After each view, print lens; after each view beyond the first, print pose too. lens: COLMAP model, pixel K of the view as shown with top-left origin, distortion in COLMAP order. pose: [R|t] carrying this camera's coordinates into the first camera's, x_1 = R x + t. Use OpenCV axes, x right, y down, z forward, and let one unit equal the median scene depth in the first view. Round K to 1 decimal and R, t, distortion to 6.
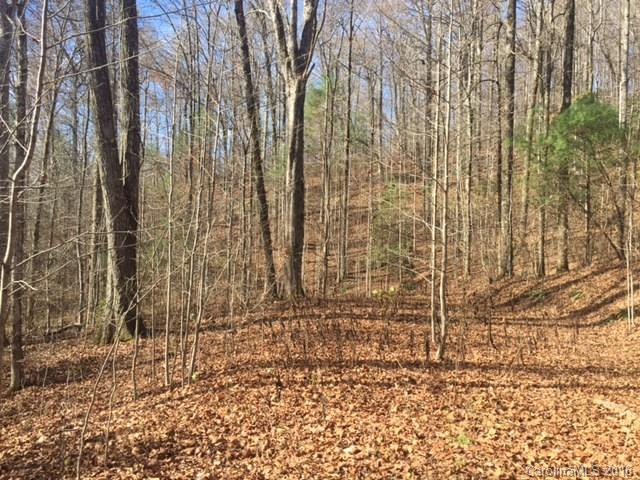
lens RADIAL K [[541.4, 0, 322.6], [0, 541.4, 235.5], [0, 0, 1]] dist [0.083097, -0.110343]
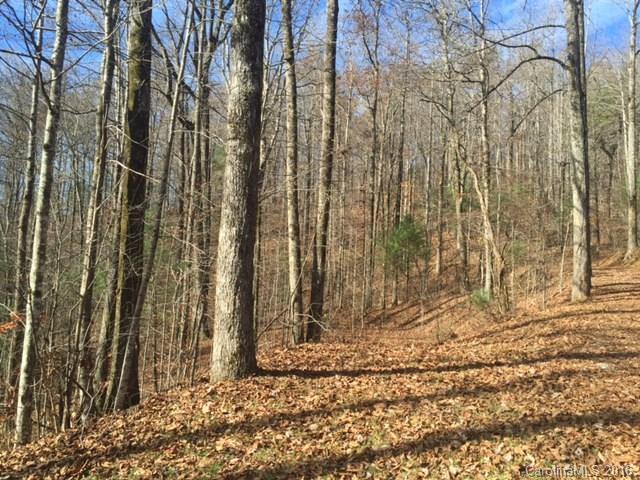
lens RADIAL K [[541.4, 0, 328.8], [0, 541.4, 233.2], [0, 0, 1]] dist [0.083097, -0.110343]
pose [[0.954032, 0.040401, 0.296968, -0.417134], [-0.020939, 0.997436, -0.068427, -0.062138], [-0.298971, 0.059063, 0.952433, -0.879766]]
